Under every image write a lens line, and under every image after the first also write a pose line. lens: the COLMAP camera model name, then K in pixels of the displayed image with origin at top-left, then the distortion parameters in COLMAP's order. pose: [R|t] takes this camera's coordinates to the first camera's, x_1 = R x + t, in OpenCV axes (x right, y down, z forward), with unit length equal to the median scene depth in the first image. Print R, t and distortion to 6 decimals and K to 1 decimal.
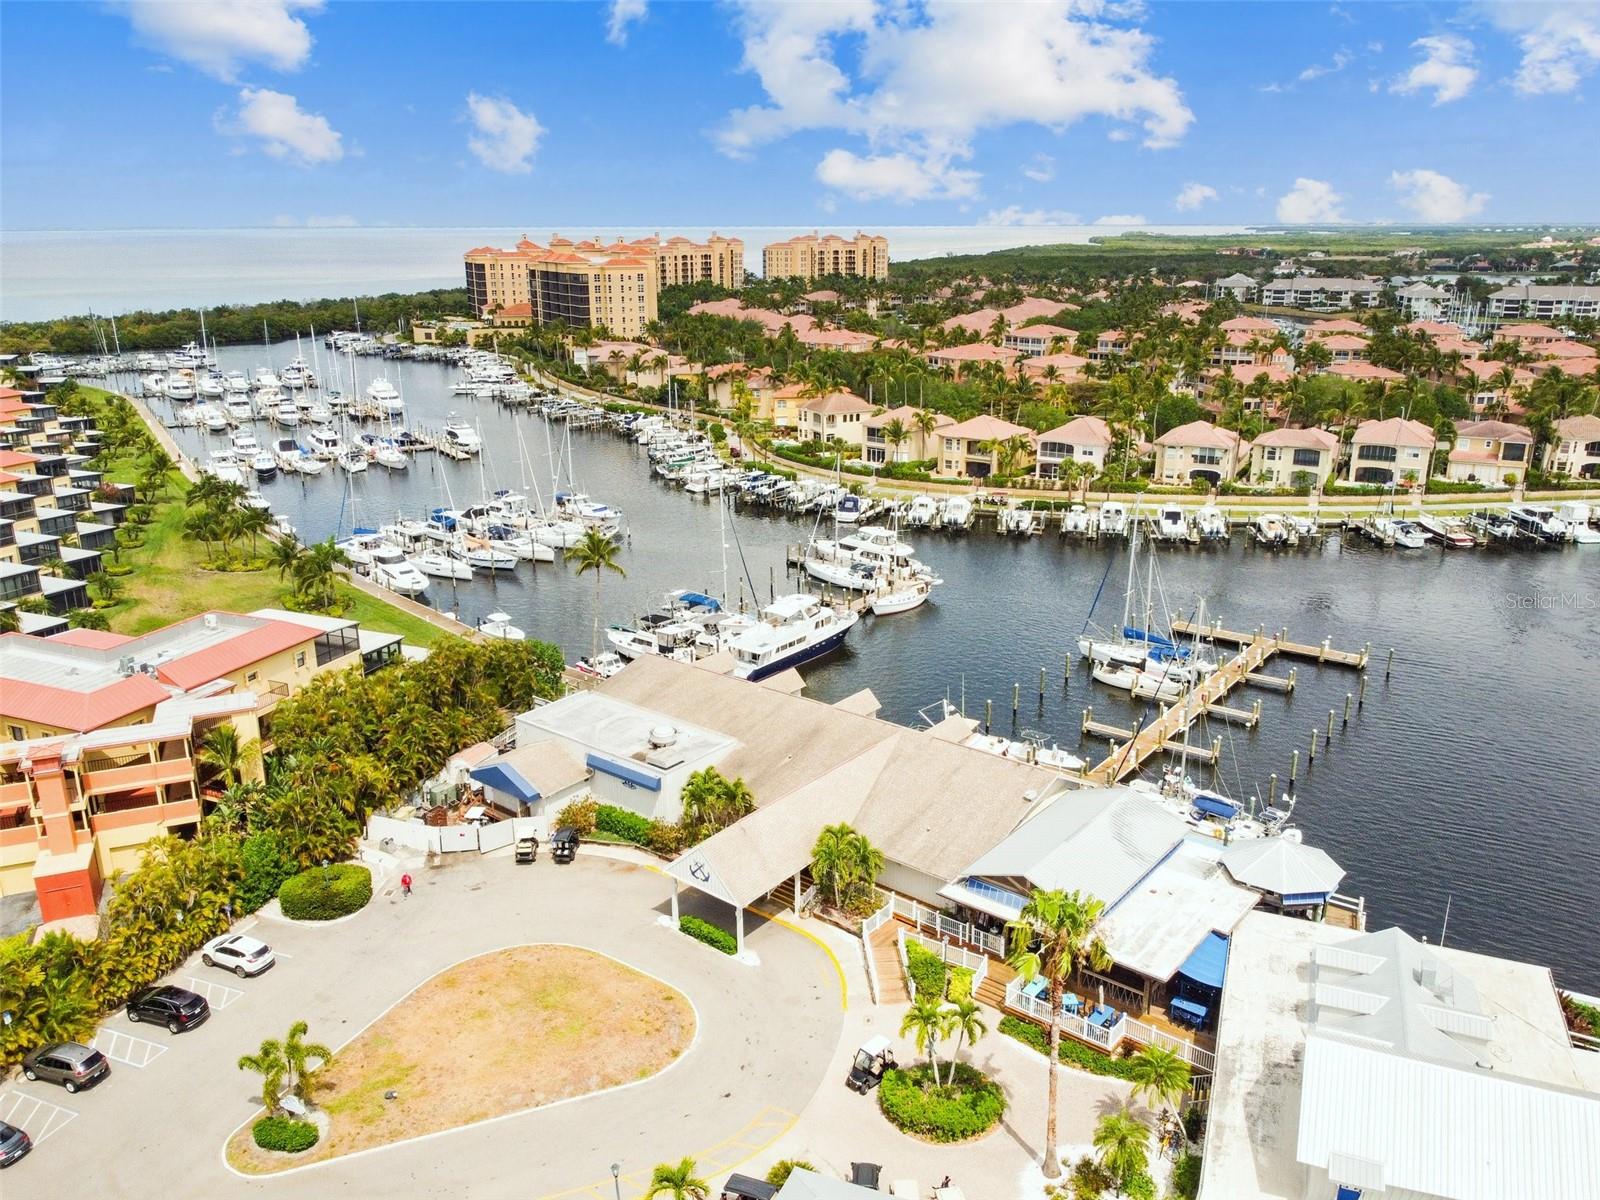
lens RADIAL K [[1221.4, 0, 794.9], [0, 1221.4, 598.2], [0, 0, 1]] dist [0.007202, -0.010144]
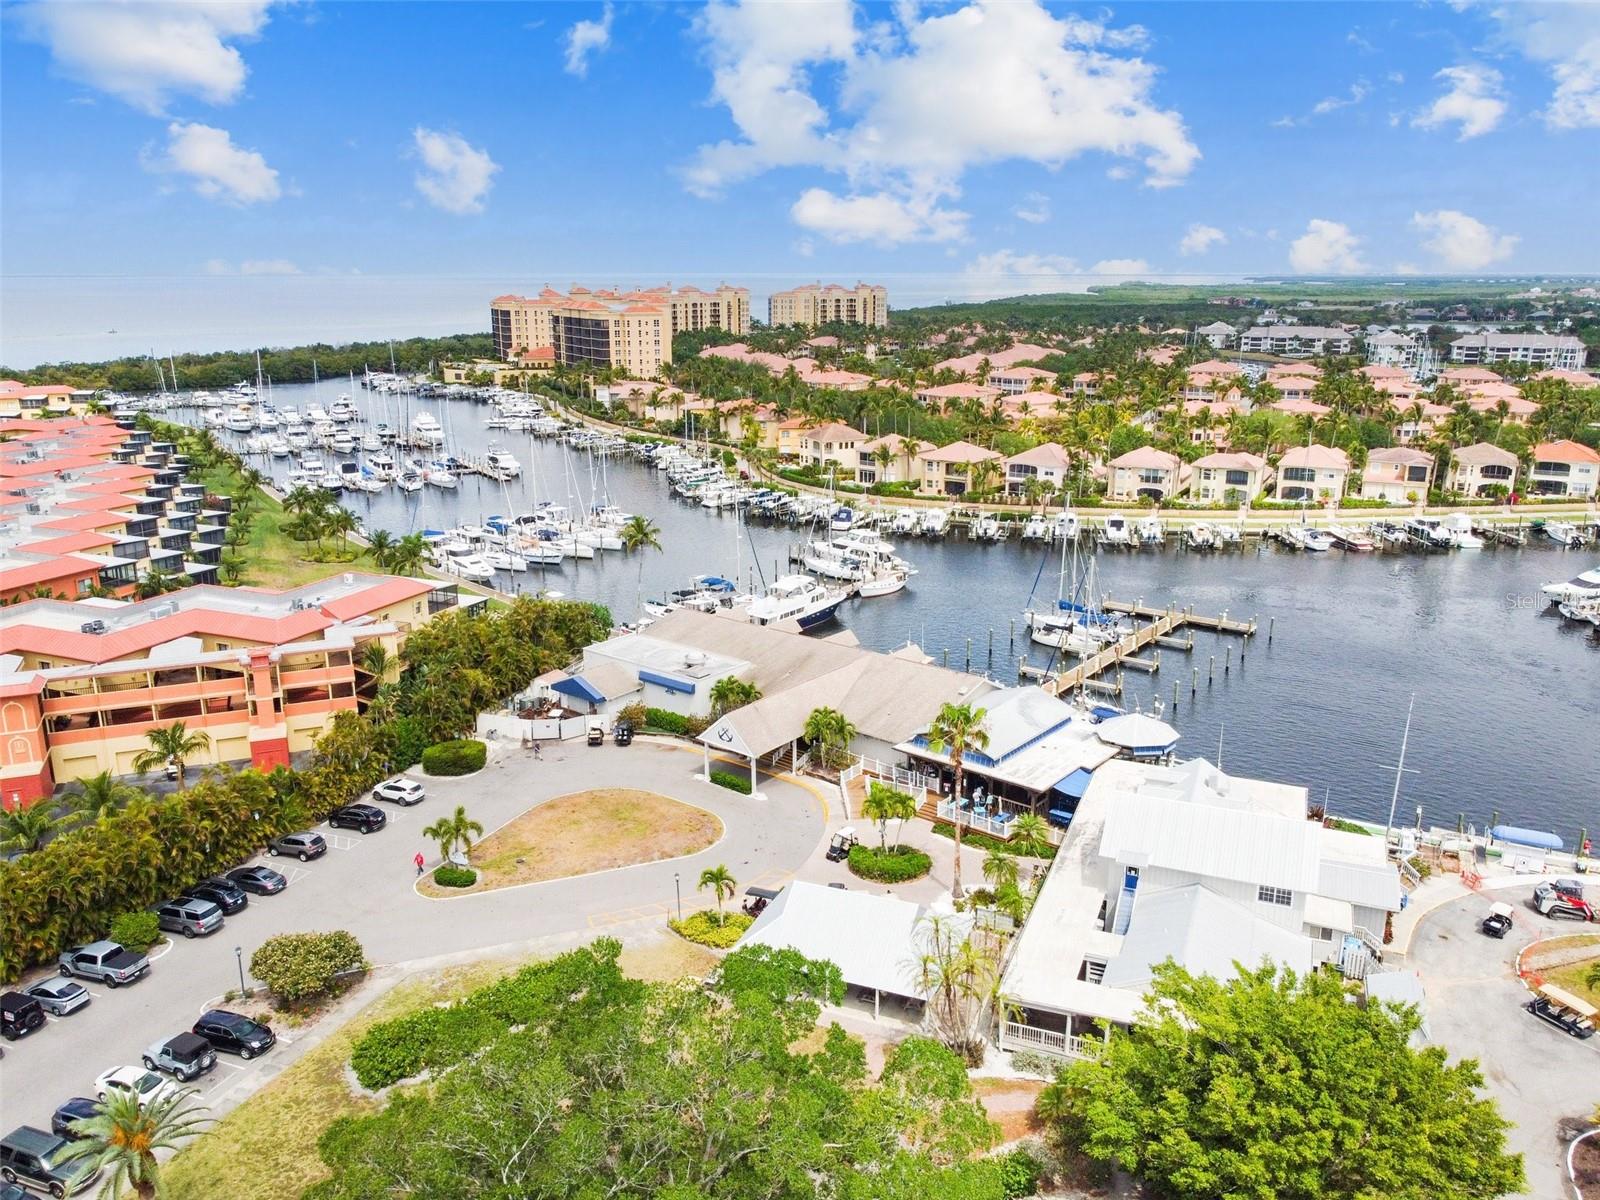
lens RADIAL K [[1221.4, 0, 794.9], [0, 1221.4, 598.2], [0, 0, 1]] dist [0.007202, -0.010144]
pose [[0.999989, 0.003788, -0.002891, 0.002044], [-0.003892, 0.999319, -0.036705, 0.038191], [0.002750, 0.036716, 0.999322, -0.137420]]
